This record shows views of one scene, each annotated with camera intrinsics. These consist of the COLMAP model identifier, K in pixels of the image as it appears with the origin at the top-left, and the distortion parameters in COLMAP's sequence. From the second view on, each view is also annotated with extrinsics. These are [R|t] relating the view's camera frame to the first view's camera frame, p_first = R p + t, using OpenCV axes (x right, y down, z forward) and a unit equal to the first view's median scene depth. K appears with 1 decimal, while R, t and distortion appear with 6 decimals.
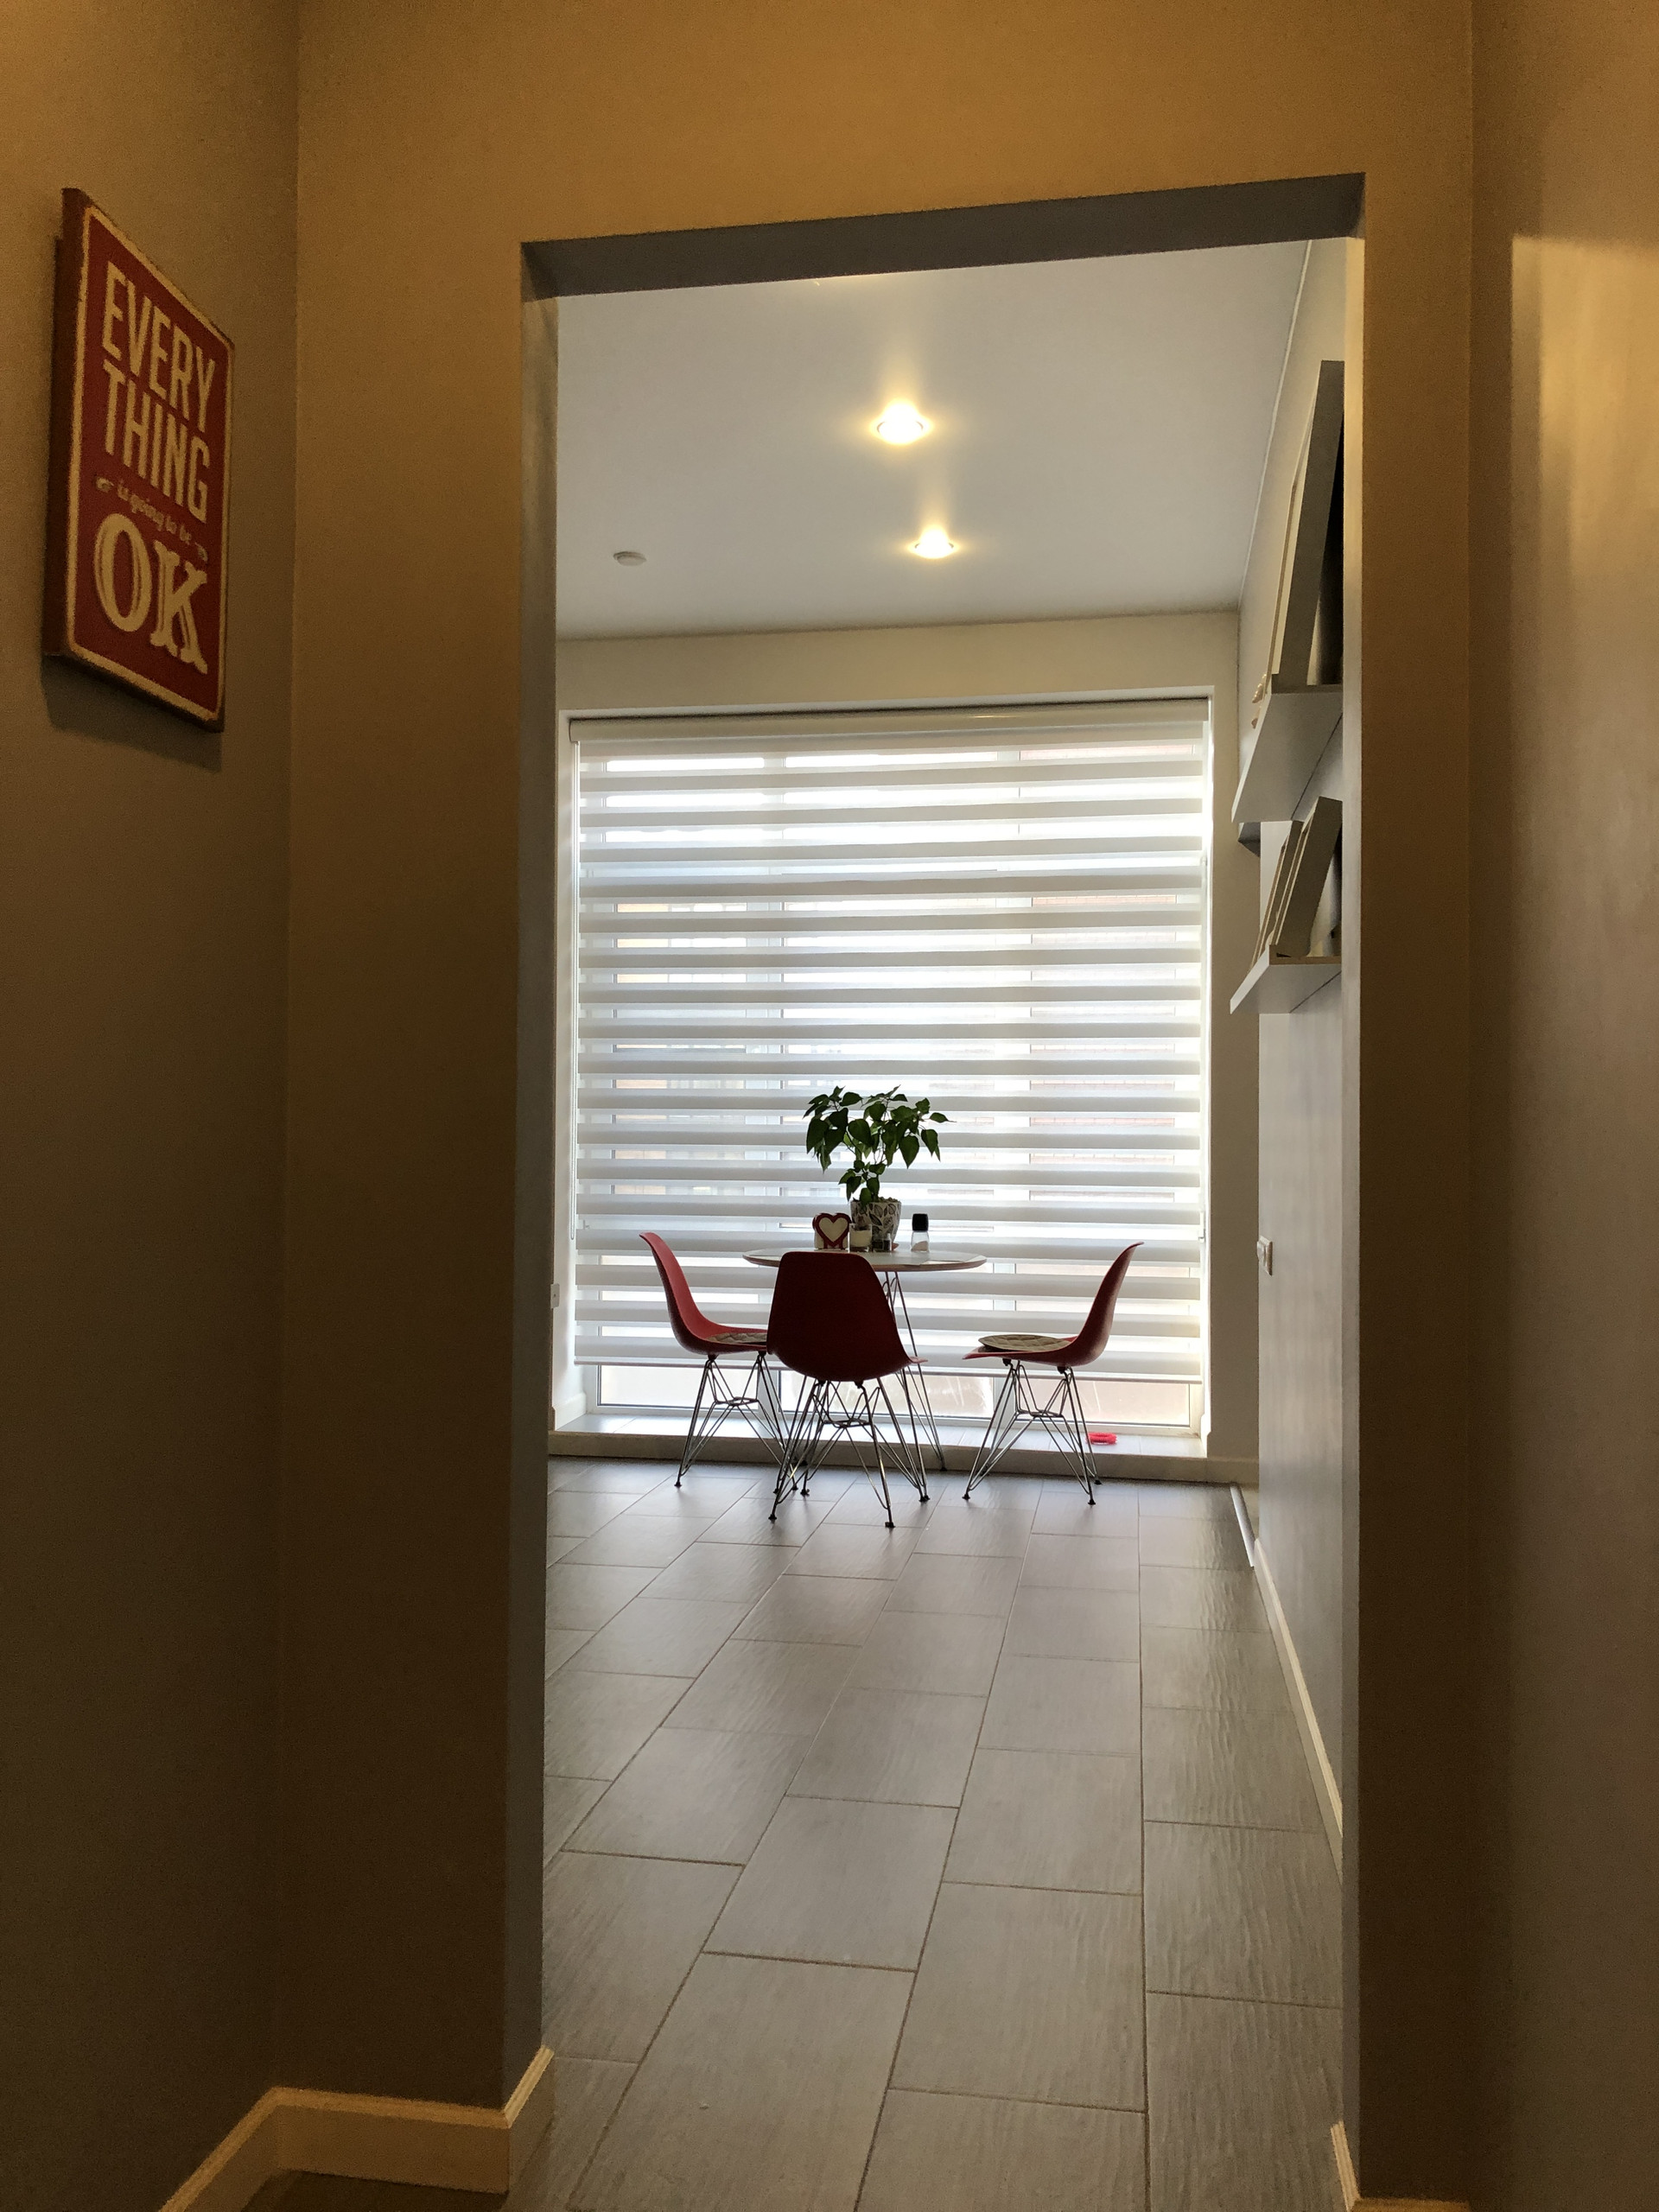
lens RADIAL K [[1774.7, 0, 834.9], [0, 1774.7, 1158.9], [0, 0, 1]] dist [0.053999, -0.080664]
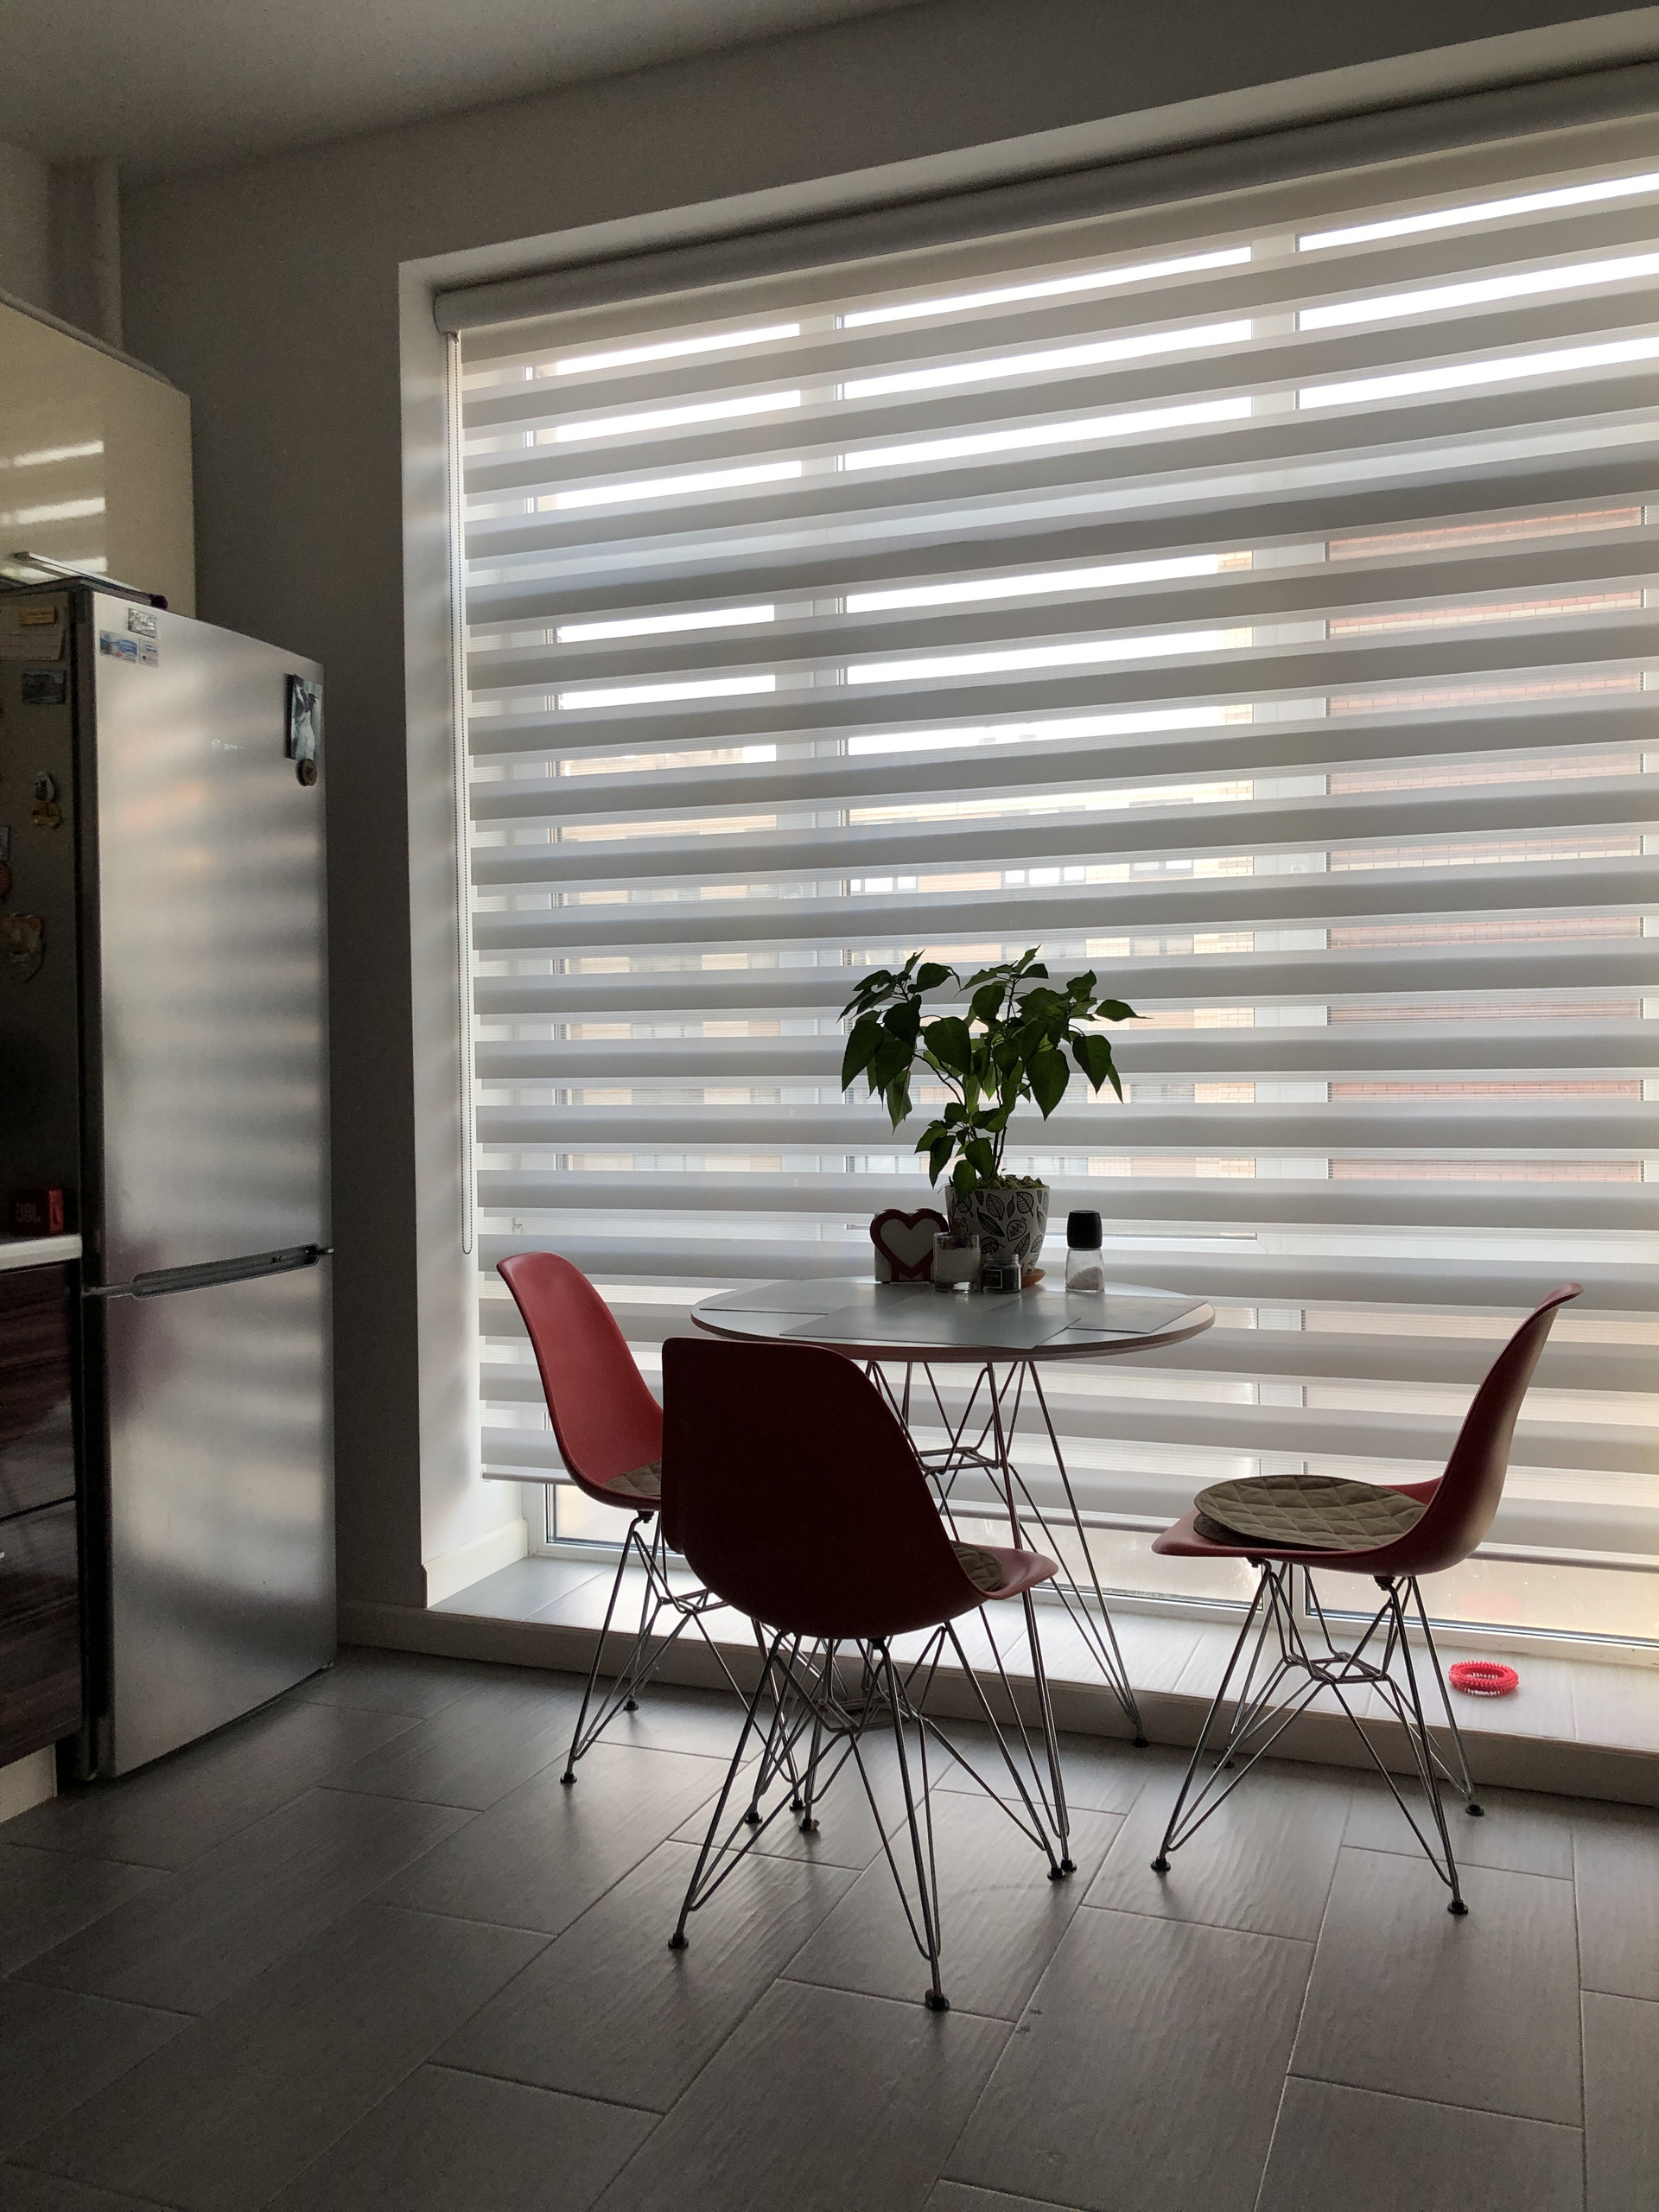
lens RADIAL K [[2014.8, 0, 800.8], [0, 2014.8, 999.1], [0, 0, 1]] dist [0.045532, -0.006595]
pose [[0.968778, -0.028630, -0.246270, 0.110070], [0.028084, 0.999589, -0.005728, -0.025638], [0.246333, -0.001367, 0.969184, 0.447767]]
